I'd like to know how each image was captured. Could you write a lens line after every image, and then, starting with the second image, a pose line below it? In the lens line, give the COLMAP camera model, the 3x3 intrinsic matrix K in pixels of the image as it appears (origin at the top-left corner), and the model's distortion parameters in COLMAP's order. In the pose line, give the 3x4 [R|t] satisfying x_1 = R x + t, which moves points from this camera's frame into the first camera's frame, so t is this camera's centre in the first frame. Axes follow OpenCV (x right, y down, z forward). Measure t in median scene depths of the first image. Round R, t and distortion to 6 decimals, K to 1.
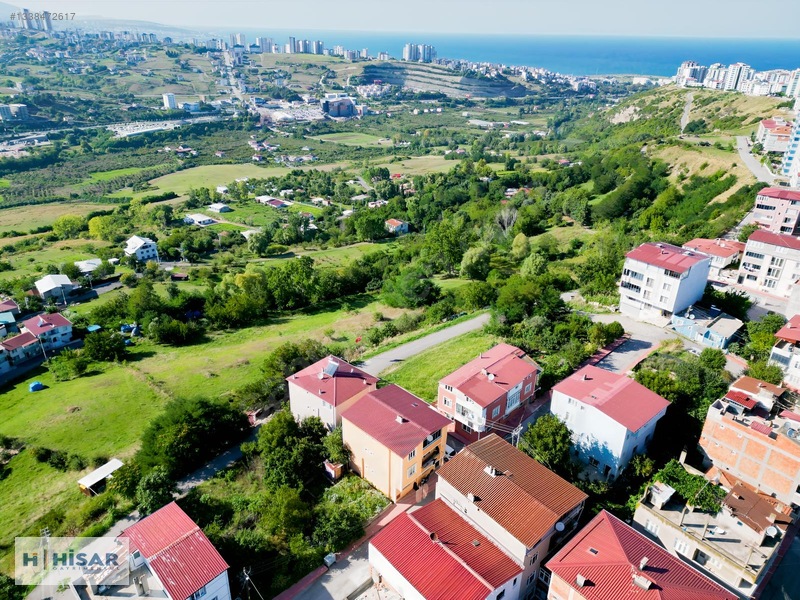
lens RADIAL K [[557.8, 0, 398.6], [0, 557.8, 300.8], [0, 0, 1]] dist [0.072798, -0.074907]
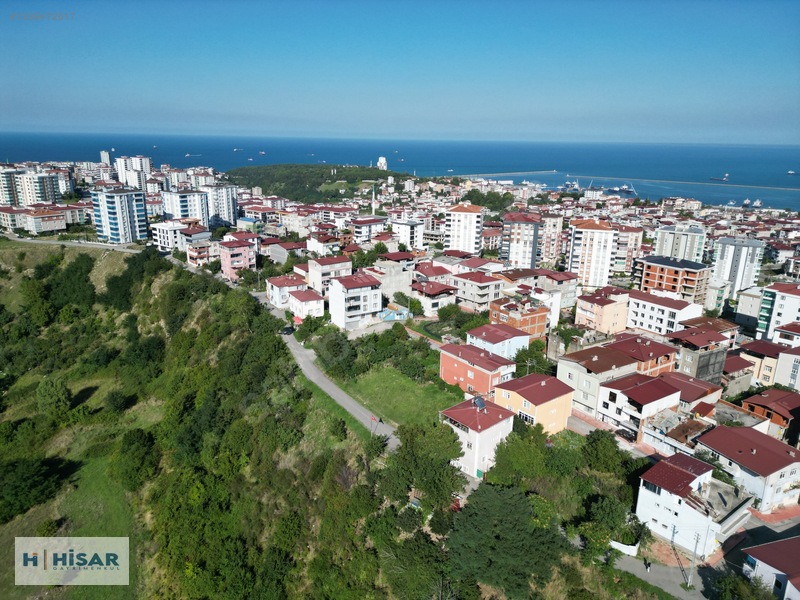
lens RADIAL K [[557.8, 0, 398.6], [0, 557.8, 300.8], [0, 0, 1]] dist [0.072798, -0.074907]
pose [[0.136058, -0.296775, 0.945205, -0.127368], [0.419480, 0.881589, 0.216418, -0.042748], [-0.897510, 0.367050, 0.244439, 0.081037]]
